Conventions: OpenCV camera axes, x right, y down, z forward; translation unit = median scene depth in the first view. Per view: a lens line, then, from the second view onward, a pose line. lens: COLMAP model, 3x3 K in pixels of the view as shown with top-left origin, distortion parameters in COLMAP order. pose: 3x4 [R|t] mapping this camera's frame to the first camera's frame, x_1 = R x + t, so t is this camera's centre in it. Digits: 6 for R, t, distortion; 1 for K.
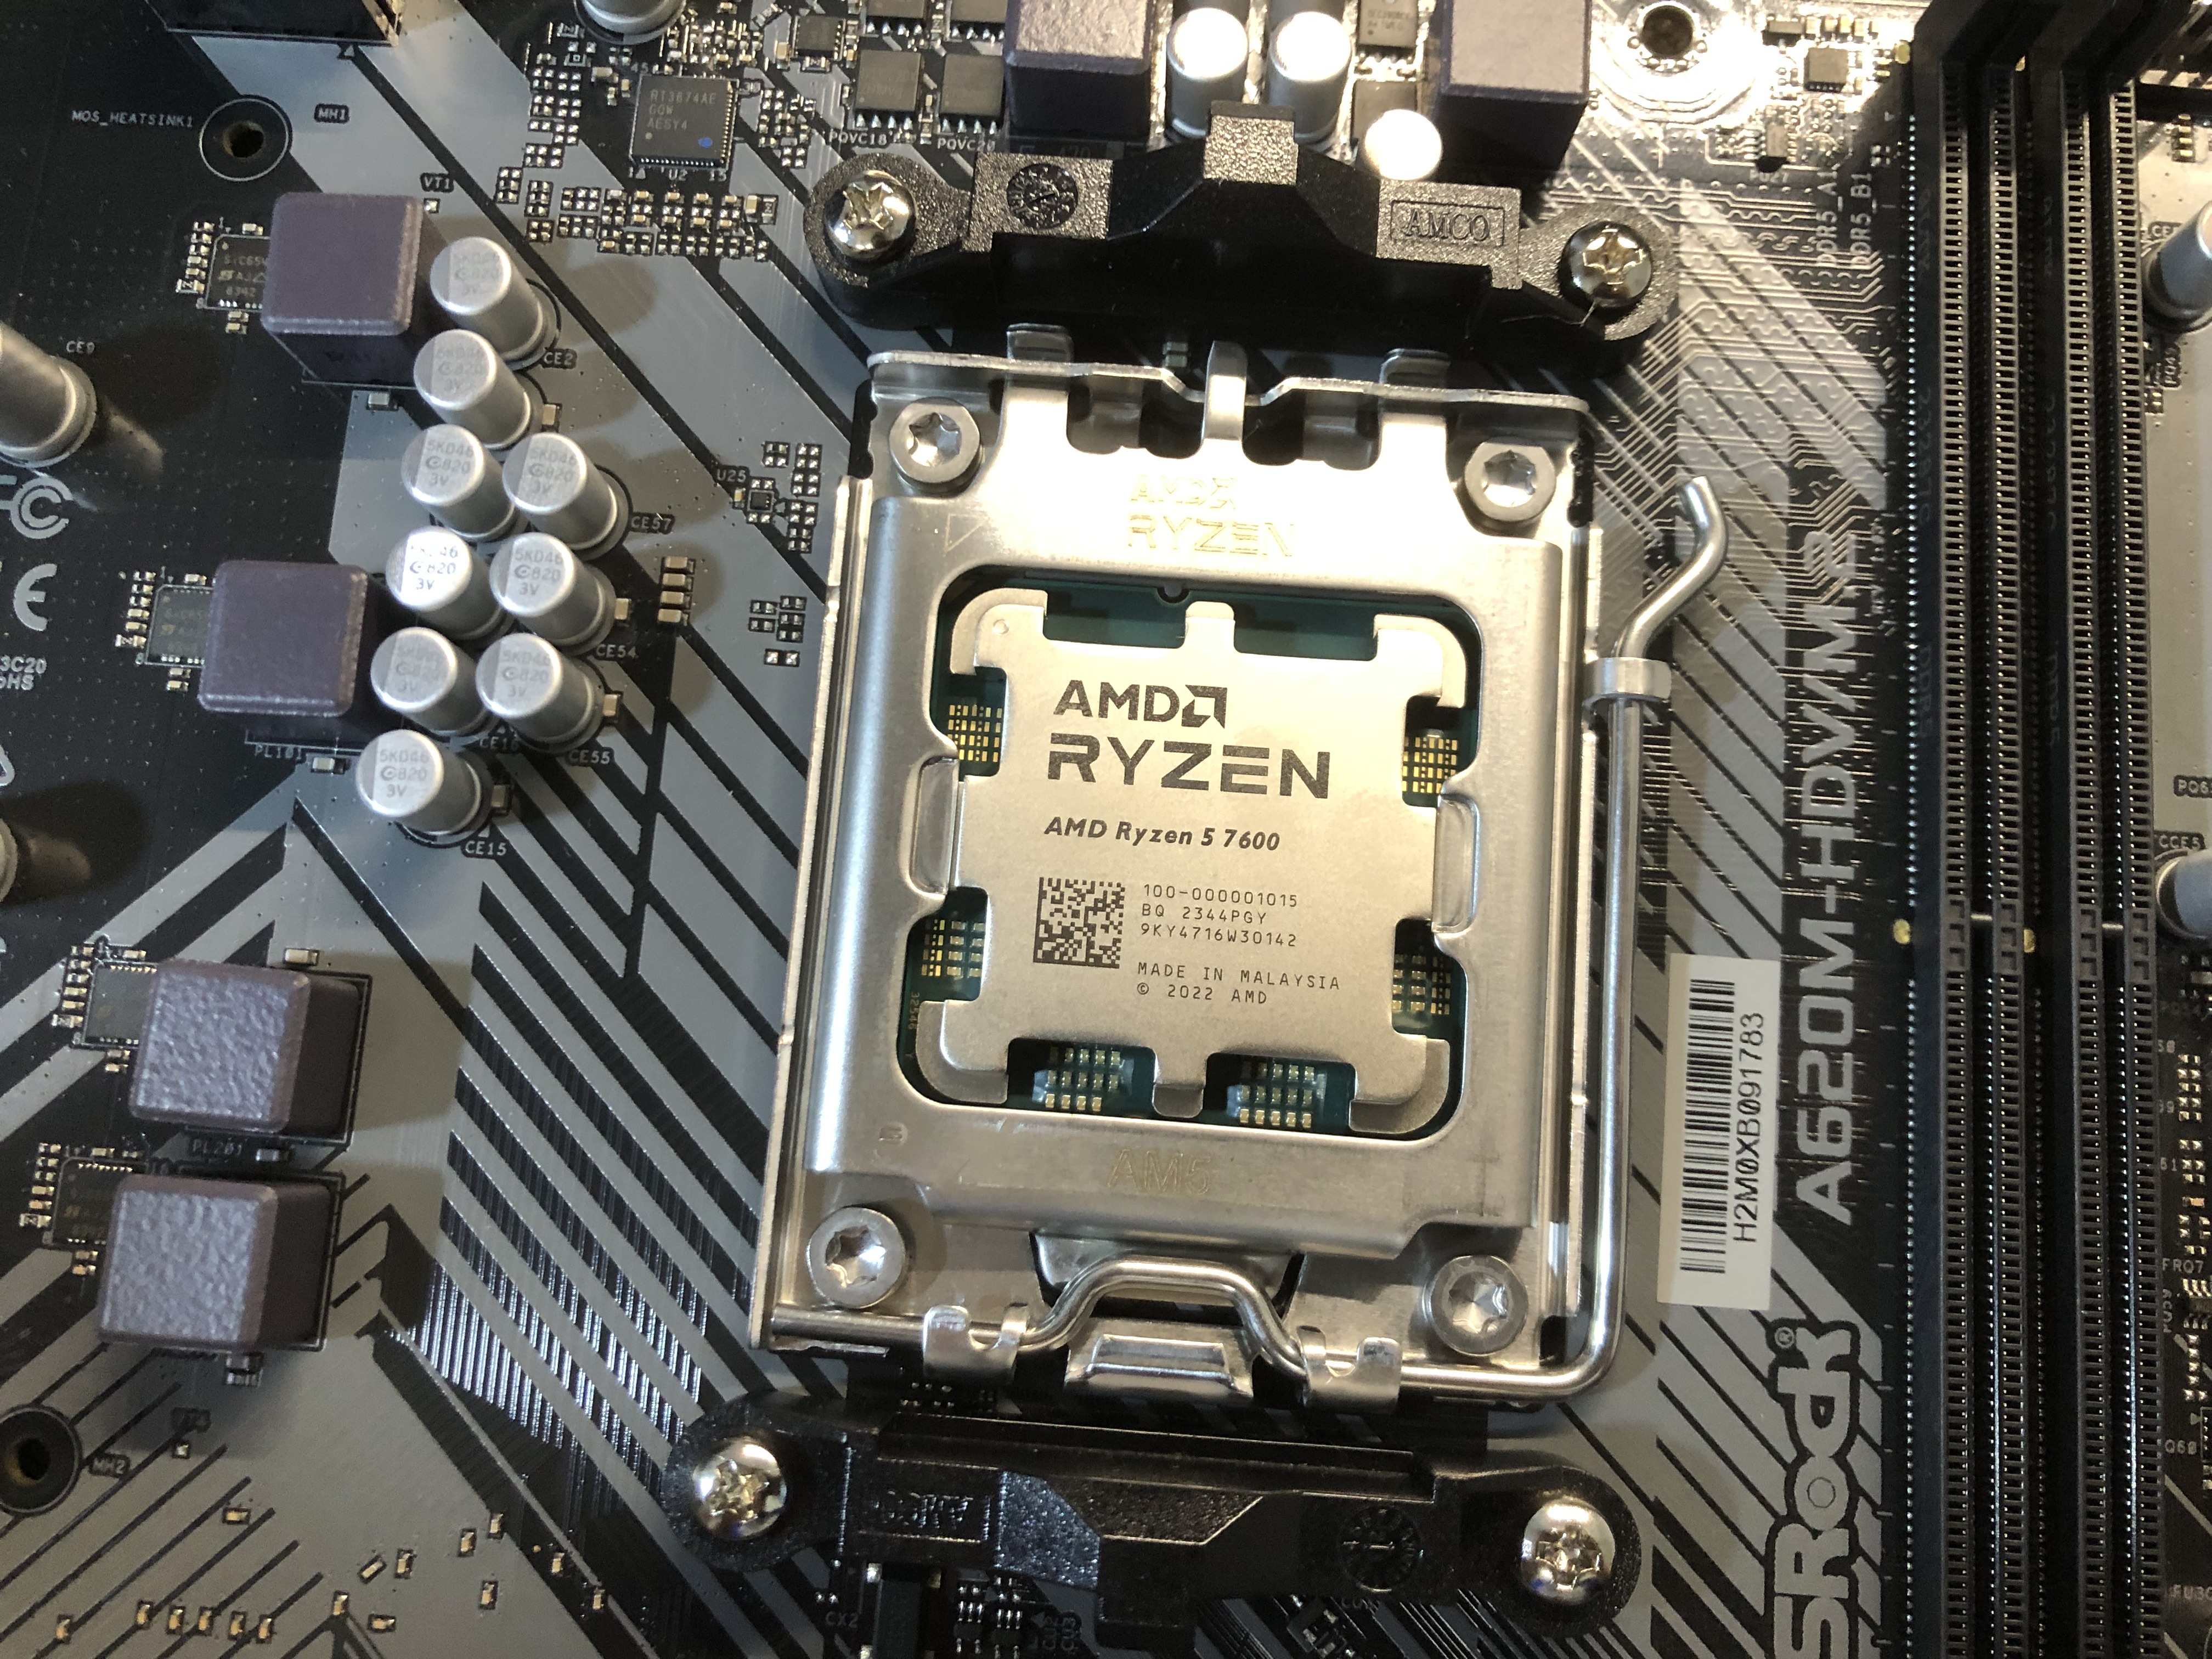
lens RADIAL K [[1960.0, 0, 1106.0], [0, 1960.0, 829.5], [0, 0, 1]] dist [-0.044510, 0.000061]
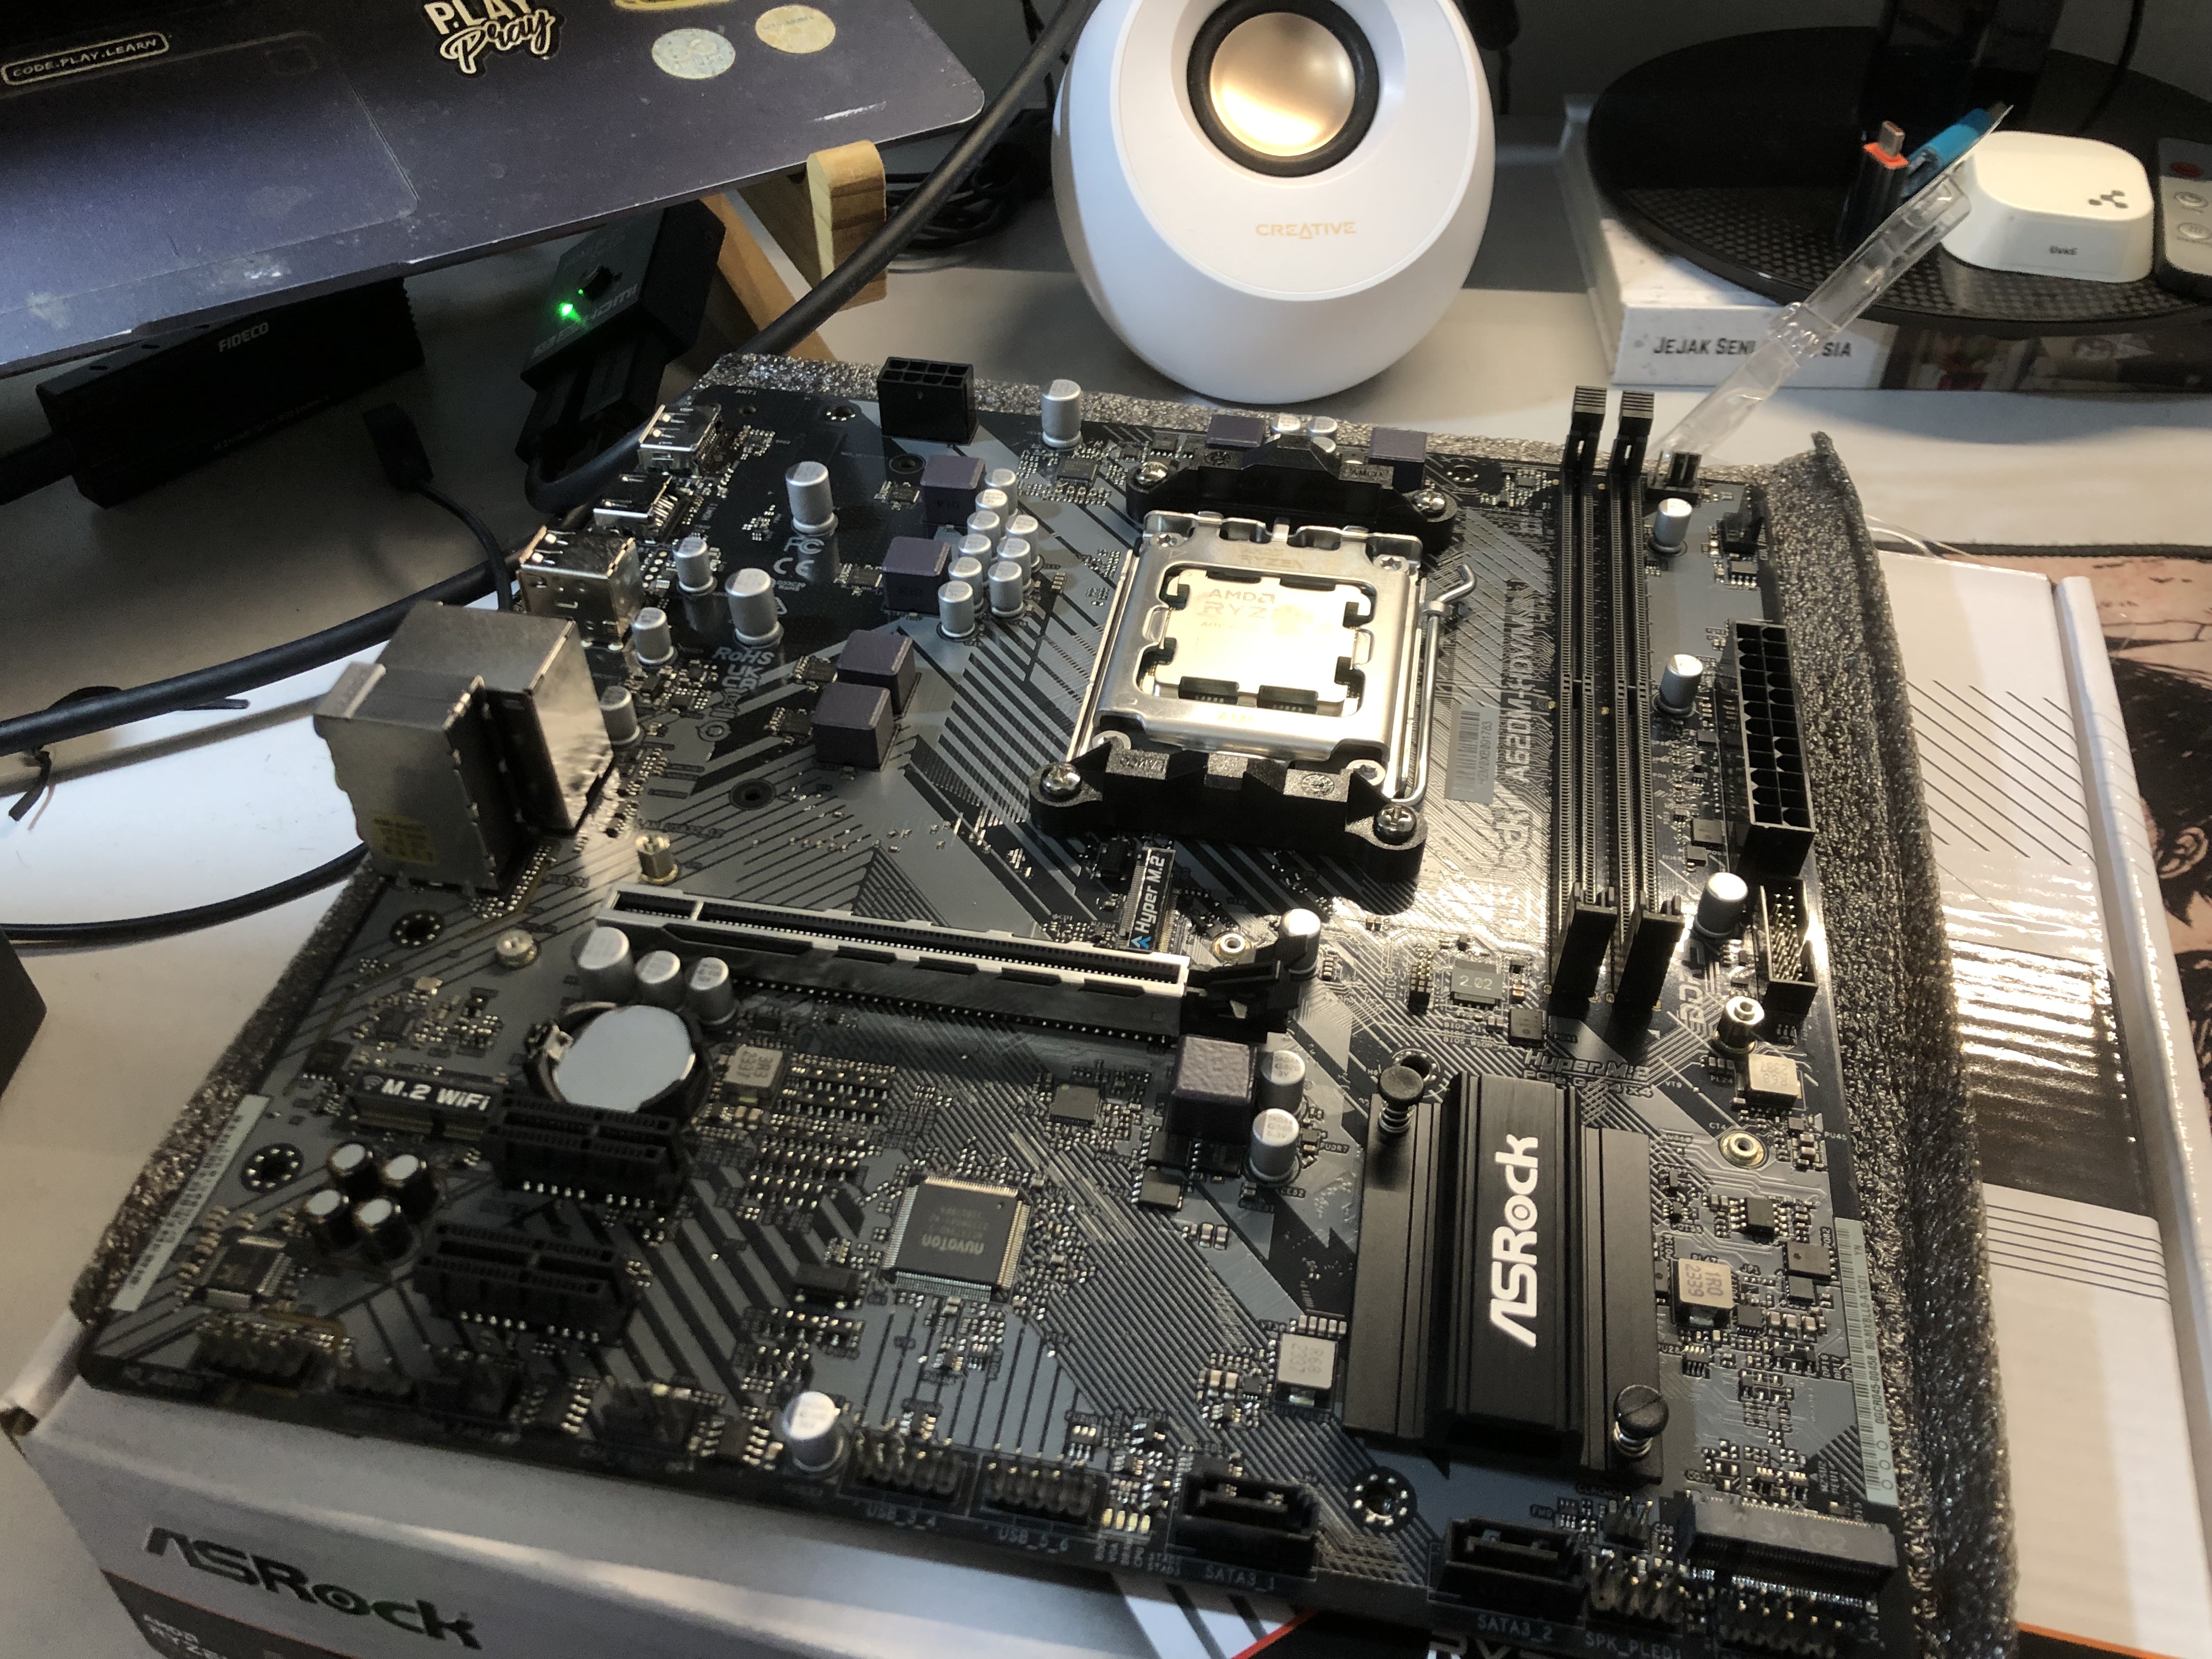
lens RADIAL K [[1960.0, 0, 1106.0], [0, 1960.0, 829.5], [0, 0, 1]] dist [-0.044510, 0.000061]
pose [[0.994579, 0.072412, -0.074629, 0.053502], [-0.102579, 0.800877, -0.589978, 1.678396], [0.017047, 0.594435, 0.803963, -0.872327]]
